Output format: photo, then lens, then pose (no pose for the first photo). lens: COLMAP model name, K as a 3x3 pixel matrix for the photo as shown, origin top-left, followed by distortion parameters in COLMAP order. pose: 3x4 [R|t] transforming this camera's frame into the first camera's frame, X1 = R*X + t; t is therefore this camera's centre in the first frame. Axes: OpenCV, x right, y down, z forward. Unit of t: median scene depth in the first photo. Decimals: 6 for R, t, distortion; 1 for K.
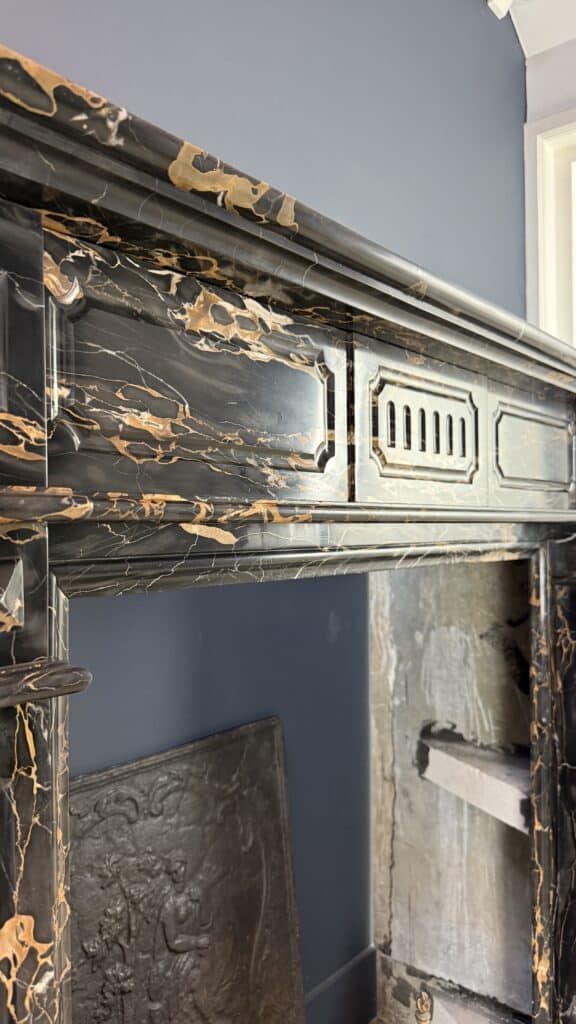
lens RADIAL K [[730.2, 0, 284.8], [0, 730.2, 513.0], [0, 0, 1]] dist [0.093045, -0.177495]
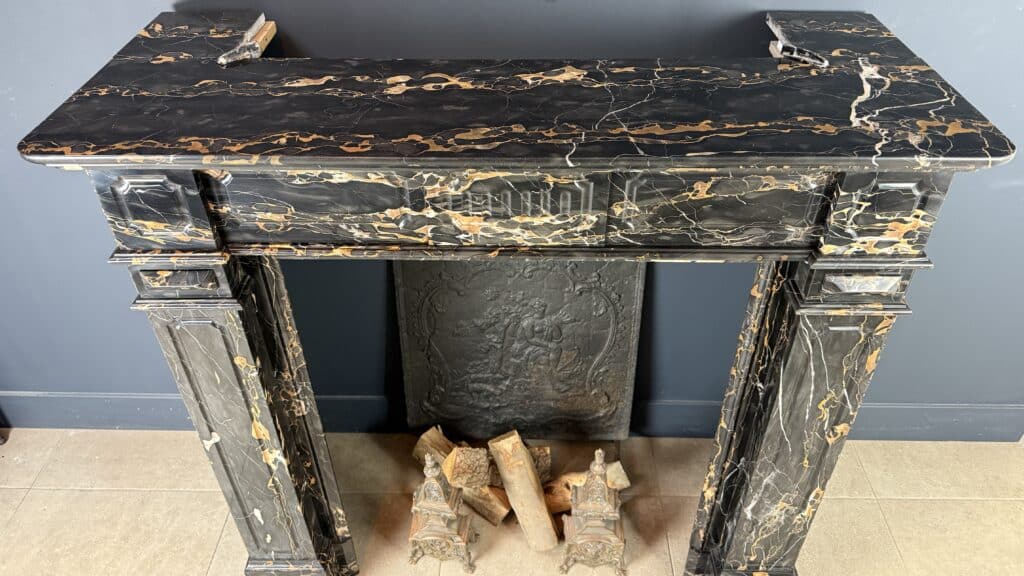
lens RADIAL K [[731.5, 0, 507.8], [0, 731.5, 252.2], [0, 0, 1]] dist [0.168121, -0.381481]
pose [[0.633629, 0.466183, -0.617405, 0.719982], [0.018071, 0.788918, 0.614233, -0.591331], [0.773426, -0.400353, 0.491456, 0.165123]]
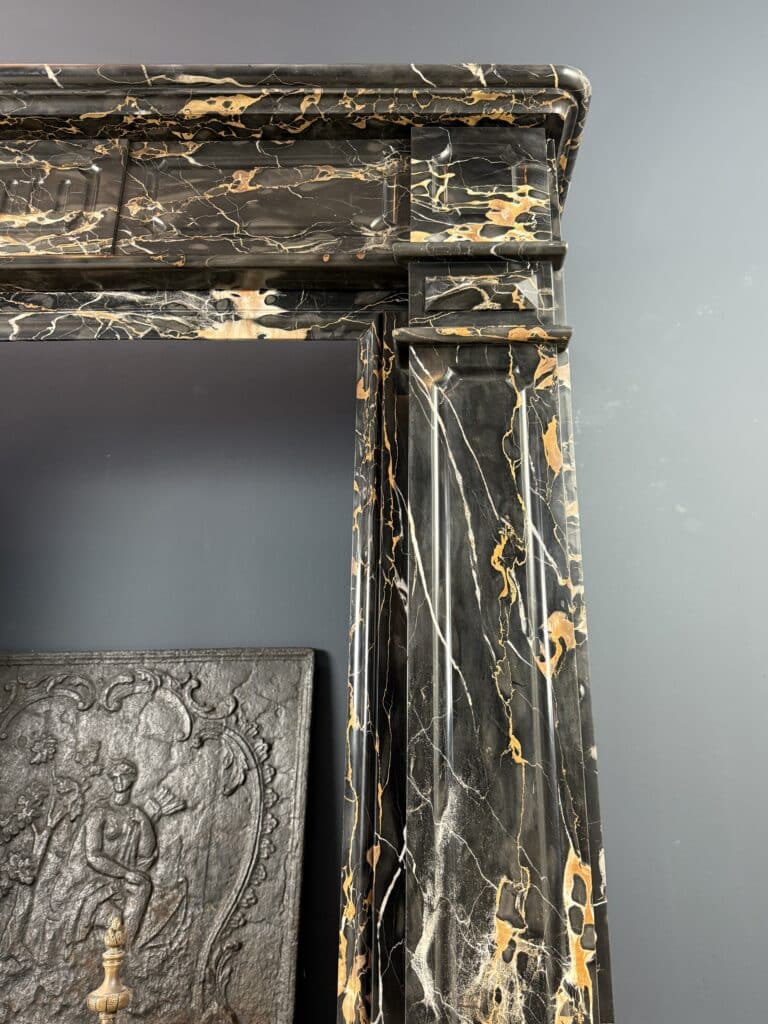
lens RADIAL K [[820.0, 0, 441.1], [0, 820.0, 442.7], [0, 0, 1]] dist [0.081087, -0.099604]
pose [[0.650494, -0.258724, -0.714086, 0.889032], [0.018298, 0.945257, -0.325812, 0.401198], [0.759291, 0.198872, 0.619618, 0.533459]]
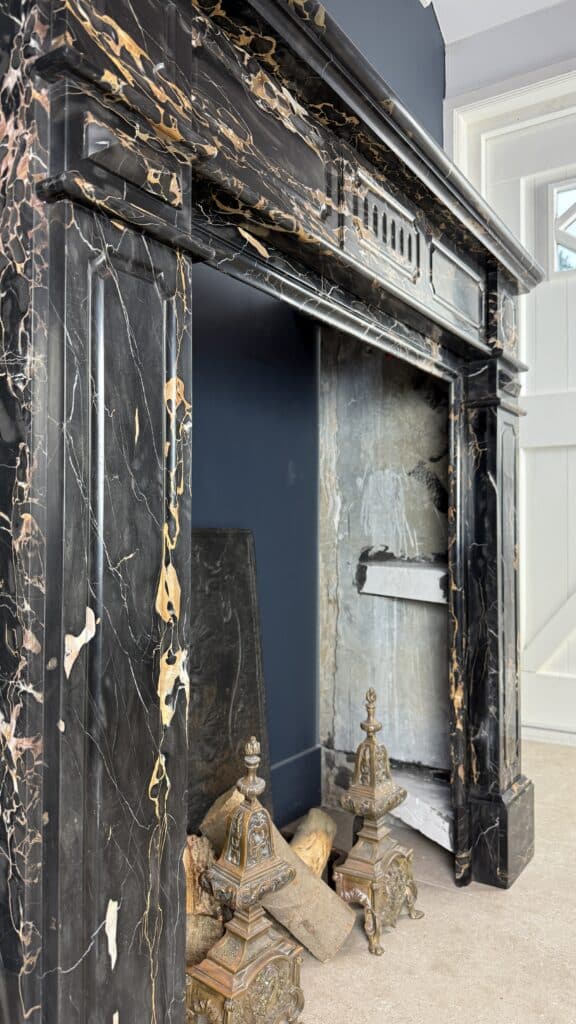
lens RADIAL K [[725.3, 0, 289.5], [0, 725.3, 512.6], [0, 0, 1]] dist [0.142203, -0.298869]
pose [[0.992306, 0.014661, 0.122937, -0.102575], [-0.012455, 0.999748, -0.018689, 0.298527], [-0.123180, 0.017014, 0.992238, -0.242730]]
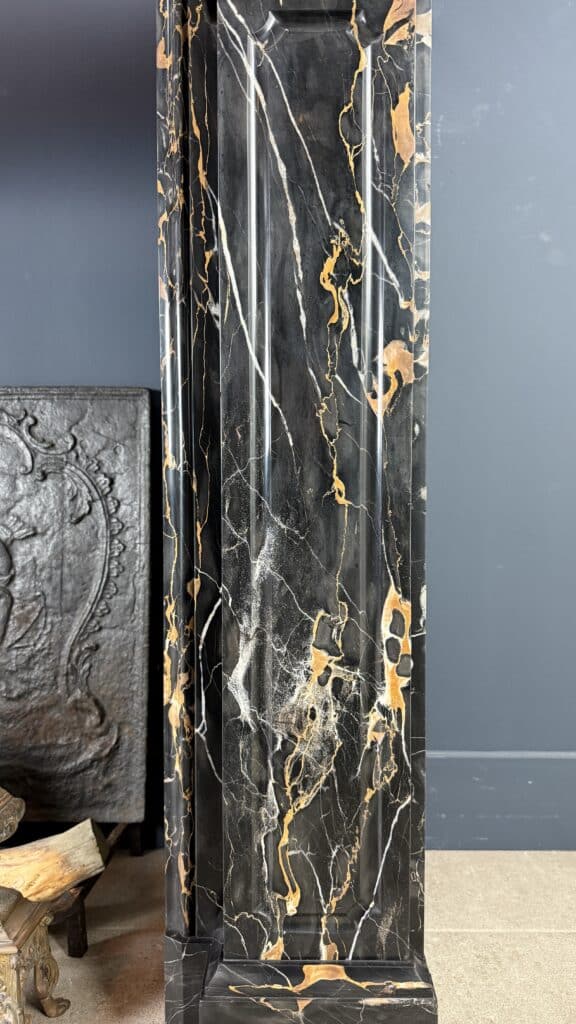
lens RADIAL K [[731.5, 0, 287.3], [0, 731.5, 516.0], [0, 0, 1]] dist [0.168121, -0.381481]
pose [[0.635272, 0.048462, -0.770766, 0.795681], [0.011083, 0.997354, 0.071843, 0.398132], [0.772209, -0.054182, 0.633054, 0.651379]]
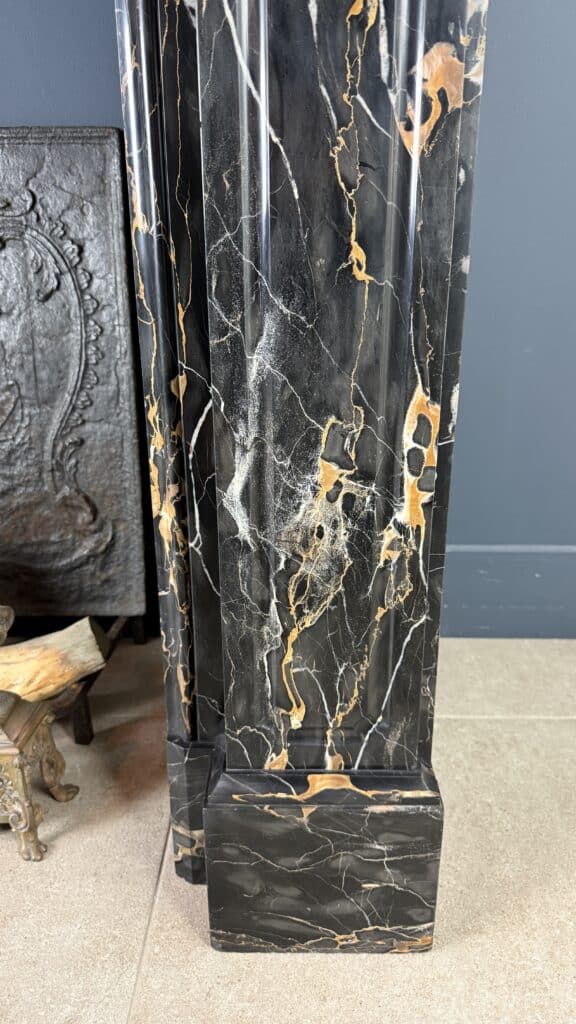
lens RADIAL K [[731.5, 0, 287.3], [0, 731.5, 516.0], [0, 0, 1]] dist [0.168121, -0.381481]
pose [[0.637328, 0.270785, -0.721449, 0.729928], [0.013926, 0.932026, 0.362123, 0.399577], [0.770467, -0.240838, 0.590235, 0.701543]]
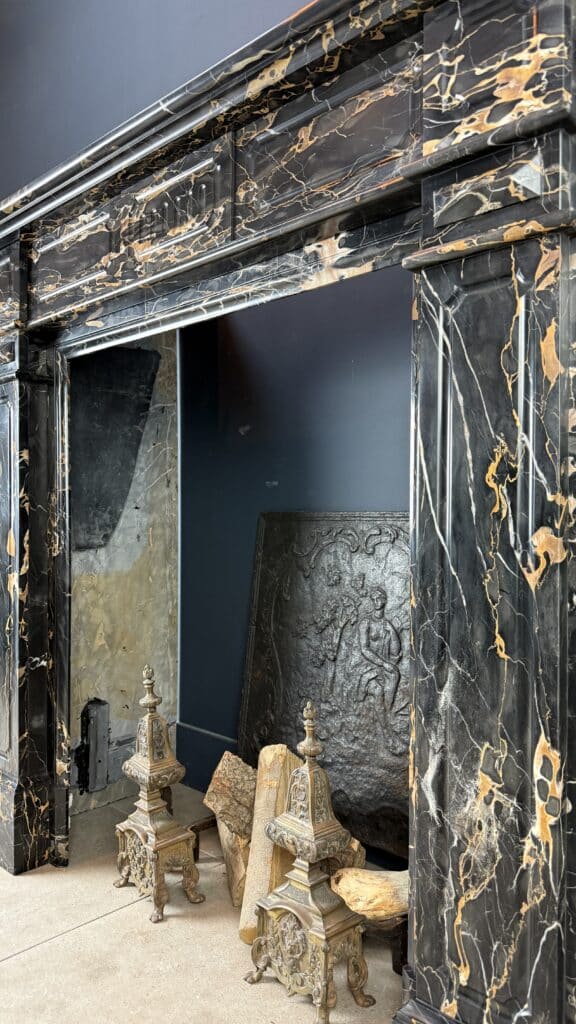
lens RADIAL K [[721.8, 0, 293.8], [0, 721.8, 512.4], [0, 0, 1]] dist [0.032180, -0.056092]
pose [[-0.049714, -0.004988, -0.998751, 1.036296], [0.008977, 0.999945, -0.005441, 0.310204], [0.998723, -0.009237, -0.049666, 0.848881]]
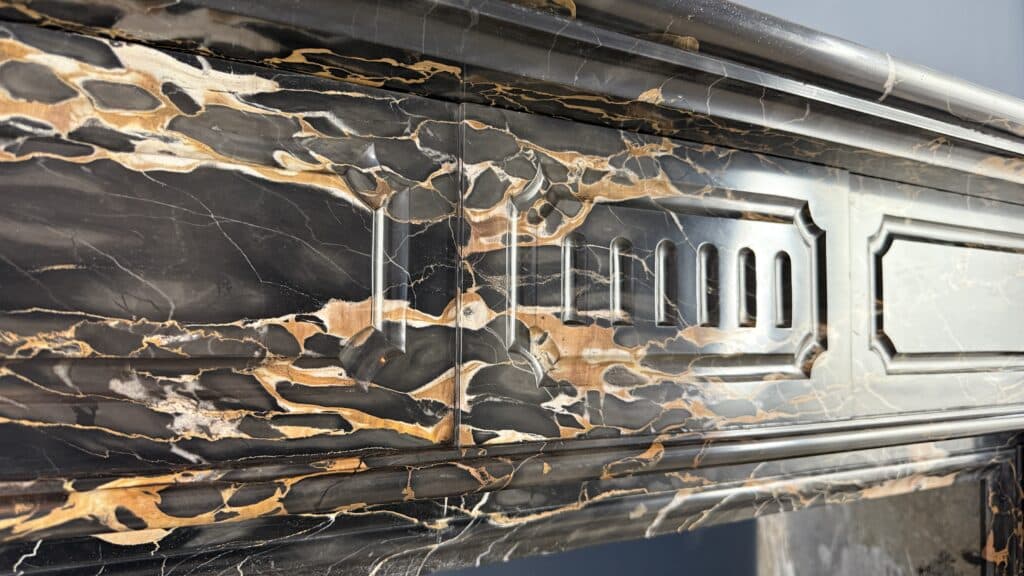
lens RADIAL K [[735.0, 0, 510.6], [0, 735.0, 282.4], [0, 0, 1]] dist [0.072404, -0.129652]
pose [[0.944370, 0.000766, -0.328885, 0.163139], [-0.014528, 0.999118, -0.039389, -0.059285], [0.328564, 0.041976, 0.943548, 0.306428]]
